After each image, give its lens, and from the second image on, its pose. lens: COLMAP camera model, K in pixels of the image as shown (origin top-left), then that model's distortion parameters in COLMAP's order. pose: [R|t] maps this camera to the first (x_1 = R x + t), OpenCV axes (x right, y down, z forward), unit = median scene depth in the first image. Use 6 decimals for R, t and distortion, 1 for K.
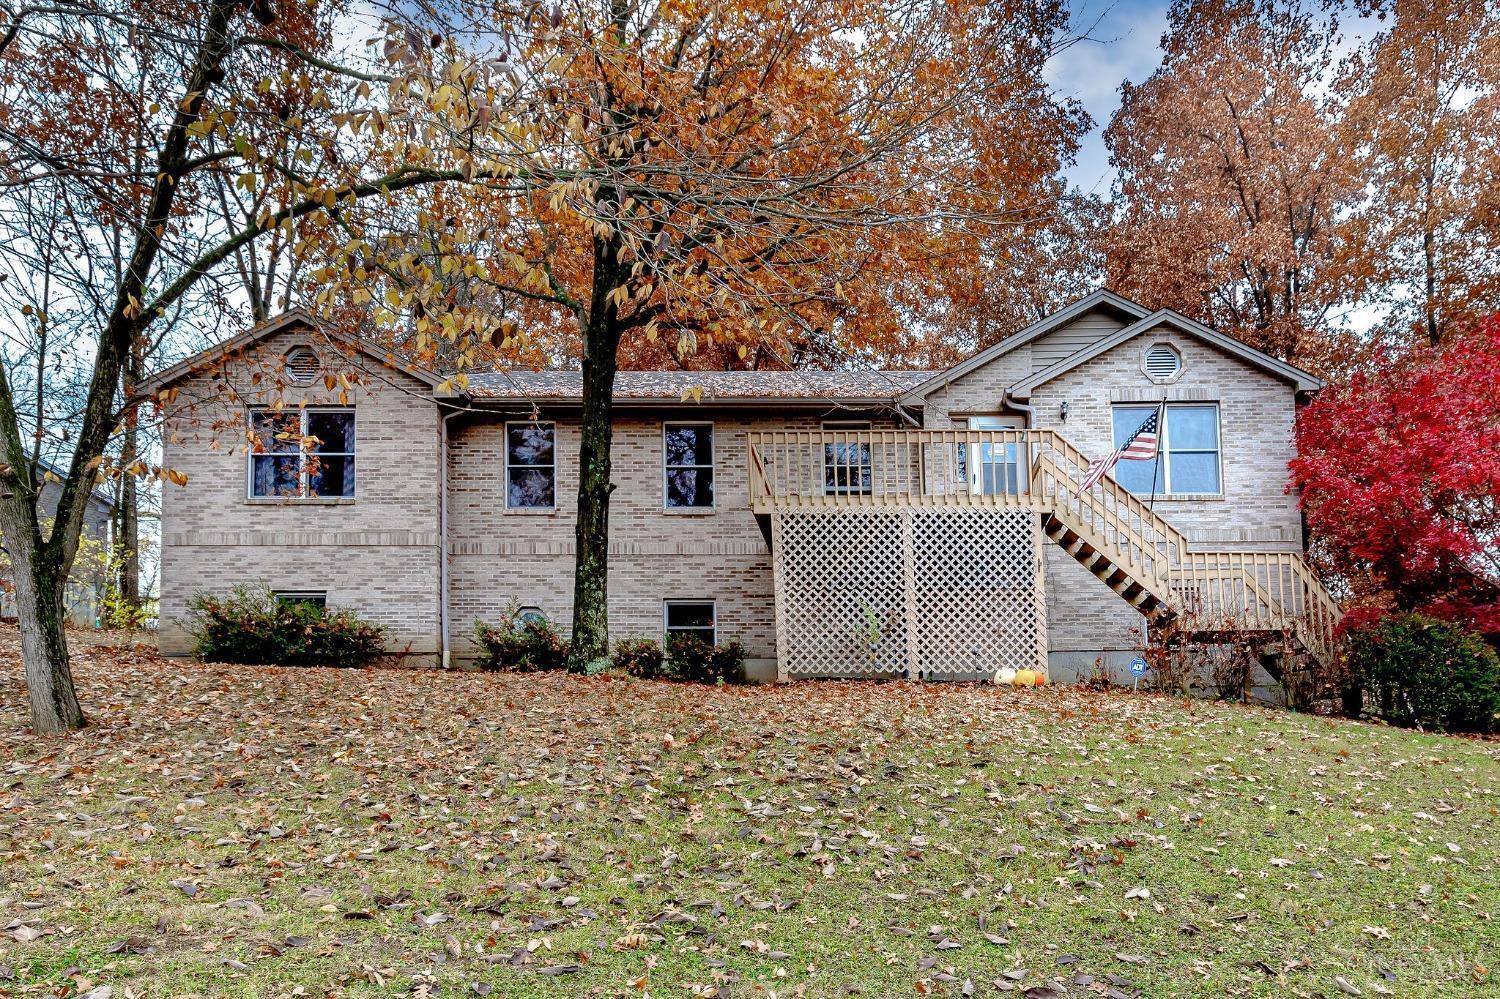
lens RADIAL K [[697.6, 0, 756.6], [0, 697.6, 498.9], [0, 0, 1]] dist [-0.000141, 0.000578]
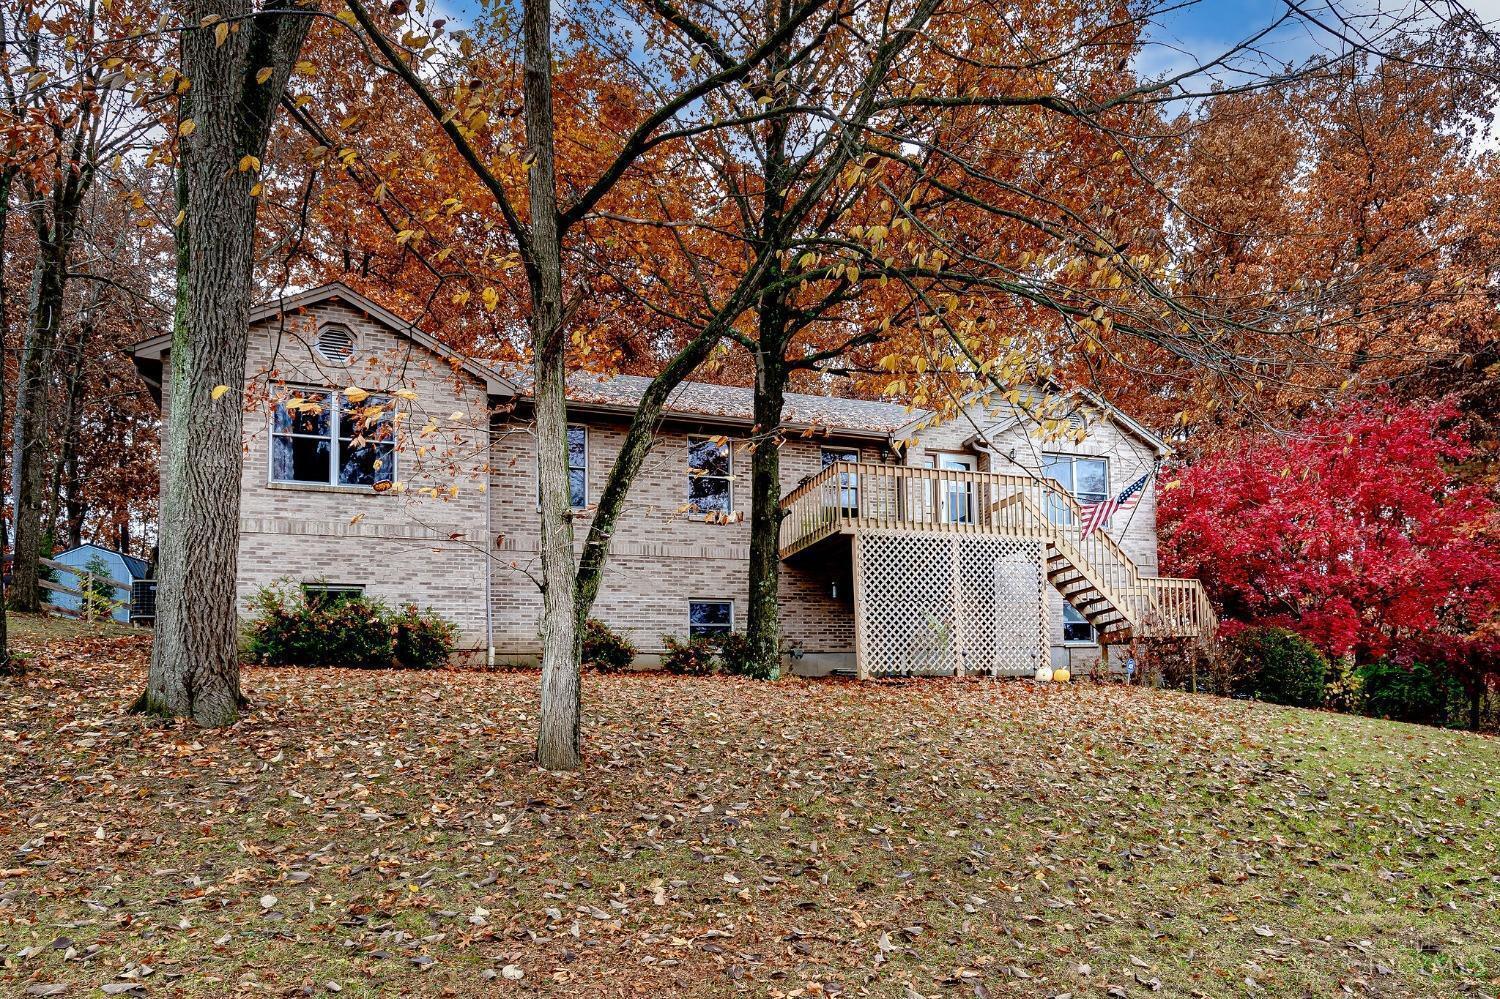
lens RADIAL K [[634.1, 0, 750.0], [0, 634.1, 499.5], [0, 0, 1]] dist [0.000506, 0.000077]
pose [[0.962328, 0.062688, 0.264565, -0.427458], [-0.066333, 0.997786, 0.004857, -0.029624], [-0.263675, -0.022224, 0.964356, 0.030338]]
